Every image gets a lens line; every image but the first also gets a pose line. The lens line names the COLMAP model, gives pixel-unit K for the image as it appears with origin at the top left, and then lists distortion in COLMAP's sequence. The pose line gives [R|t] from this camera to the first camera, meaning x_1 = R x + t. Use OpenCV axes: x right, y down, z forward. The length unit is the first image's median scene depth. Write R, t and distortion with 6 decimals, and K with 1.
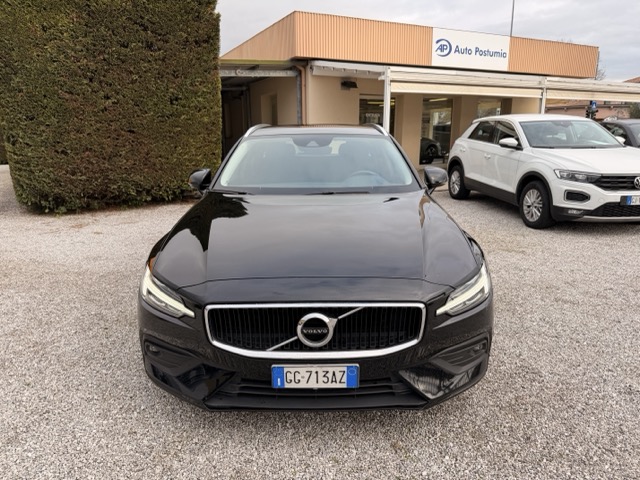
lens RADIAL K [[449.4, 0, 317.0], [0, 449.4, 240.3], [0, 0, 1]] dist [0.013804, -0.016567]
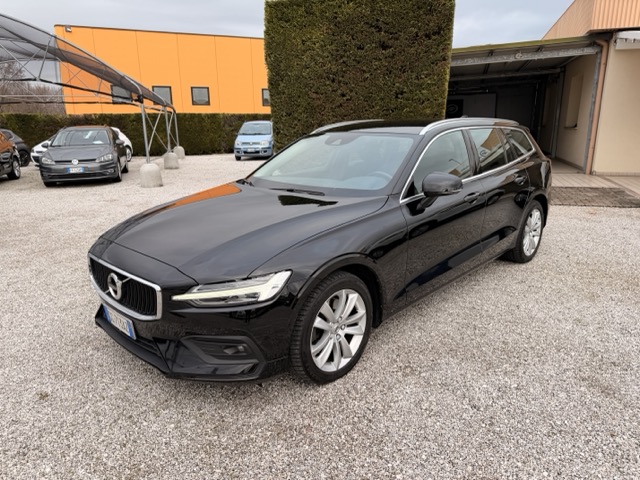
lens RADIAL K [[449.4, 0, 319.2], [0, 449.4, 242.3], [0, 0, 1]] dist [0.013804, -0.016567]
pose [[0.739913, 0.168611, -0.651228, 0.309435], [-0.147614, 0.985179, 0.087359, -0.033147], [0.656306, 0.031493, 0.753837, 0.090408]]
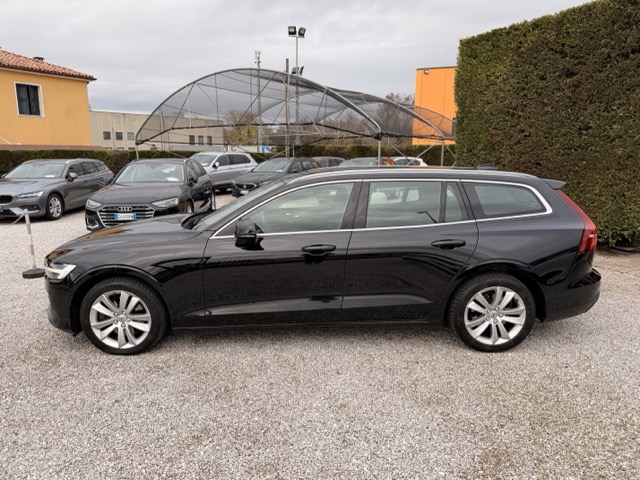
lens RADIAL K [[449.4, 0, 321.1], [0, 449.4, 239.7], [0, 0, 1]] dist [0.013804, -0.016567]
pose [[0.041934, 0.198888, -0.979125, 0.571254], [-0.236256, 0.954168, 0.183700, -0.158848], [0.970786, 0.223621, 0.087001, 0.513009]]
